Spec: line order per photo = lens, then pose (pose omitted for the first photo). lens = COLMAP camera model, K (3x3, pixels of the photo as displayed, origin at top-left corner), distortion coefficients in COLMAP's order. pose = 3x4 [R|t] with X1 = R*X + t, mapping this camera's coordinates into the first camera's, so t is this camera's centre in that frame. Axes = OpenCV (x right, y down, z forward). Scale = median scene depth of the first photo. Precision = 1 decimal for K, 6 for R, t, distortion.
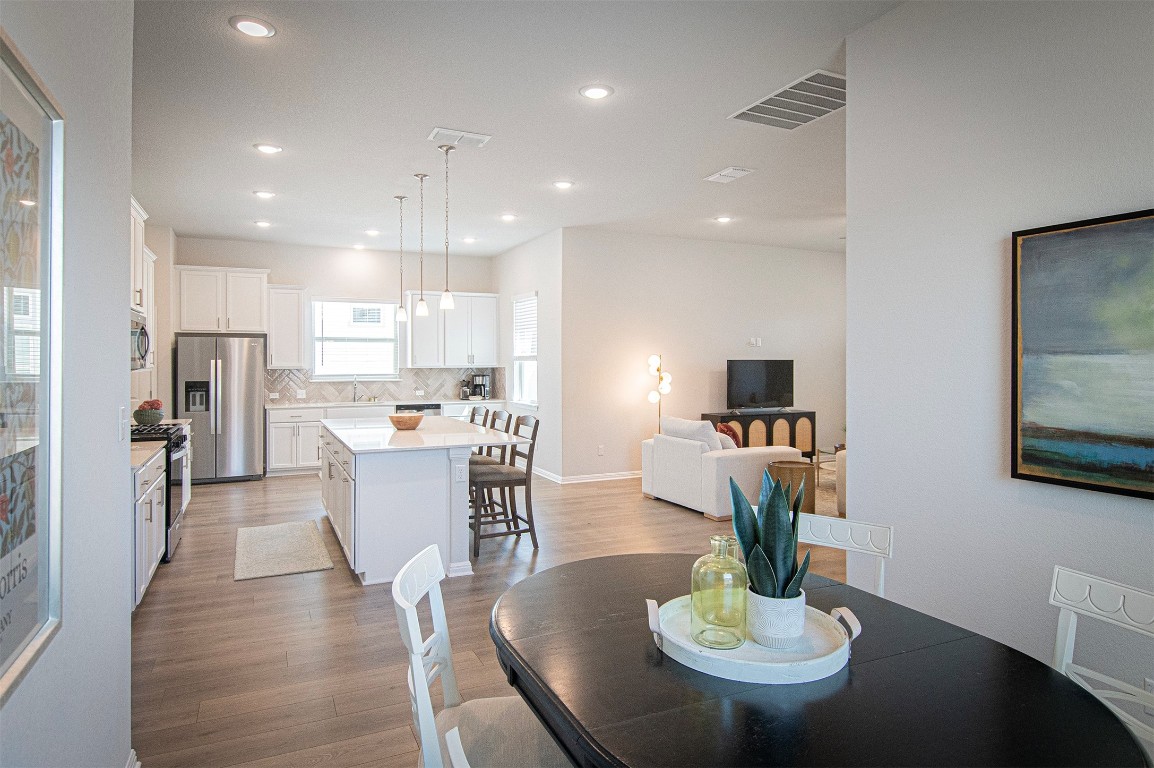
lens RADIAL K [[690.1, 0, 581.3], [0, 690.1, 362.2], [0, 0, 1]] dist [-0.014265, -0.000314]
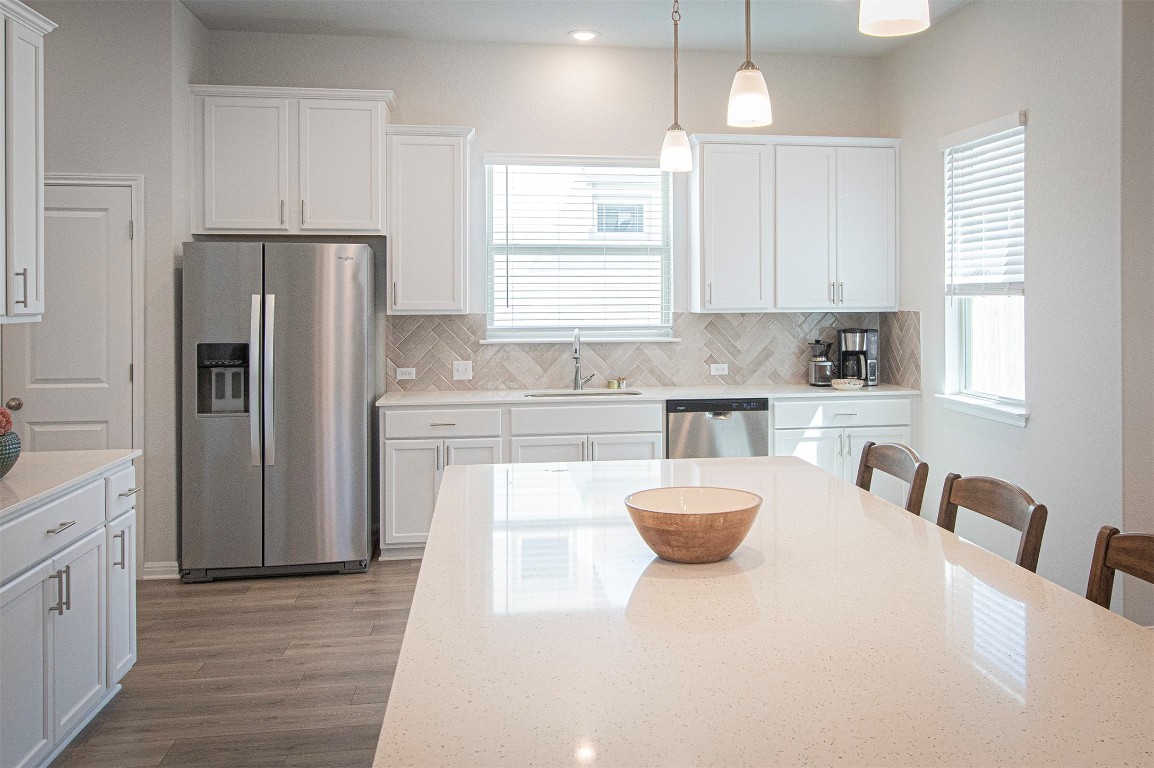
lens RADIAL K [[1012.4, 0, 645.4], [0, 1012.4, 338.9], [0, 0, 1]] dist [-0.078598, 0.003061]
pose [[0.960274, 0.009106, -0.278910, -0.105035], [0.000905, 0.999361, 0.035741, 0.002048], [0.279057, -0.034574, 0.959652, 0.389703]]
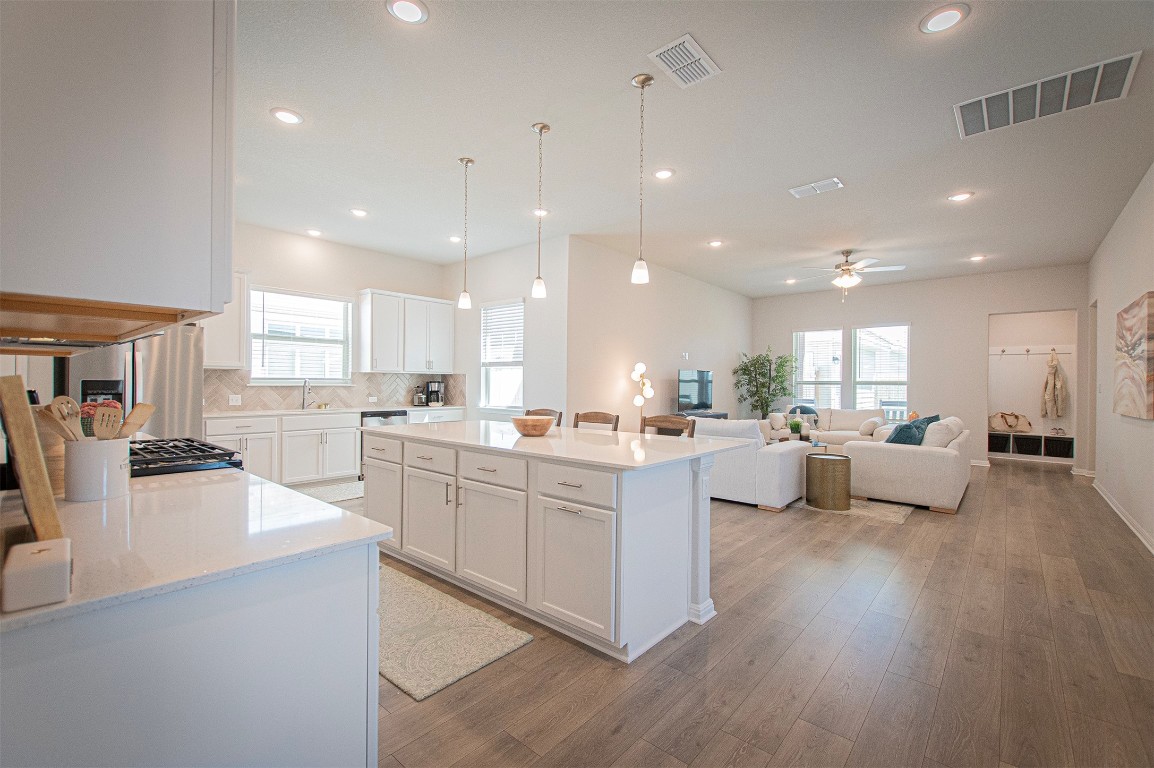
lens RADIAL K [[499.0, 0, 583.5], [0, 499.0, 379.6], [0, 0, 1]] dist [0.008555, 0.000012]
pose [[0.910708, 0.013678, 0.412825, -0.269402], [-0.010177, 0.999891, -0.010679, 0.023224], [-0.412926, 0.005524, 0.910748, 0.275294]]
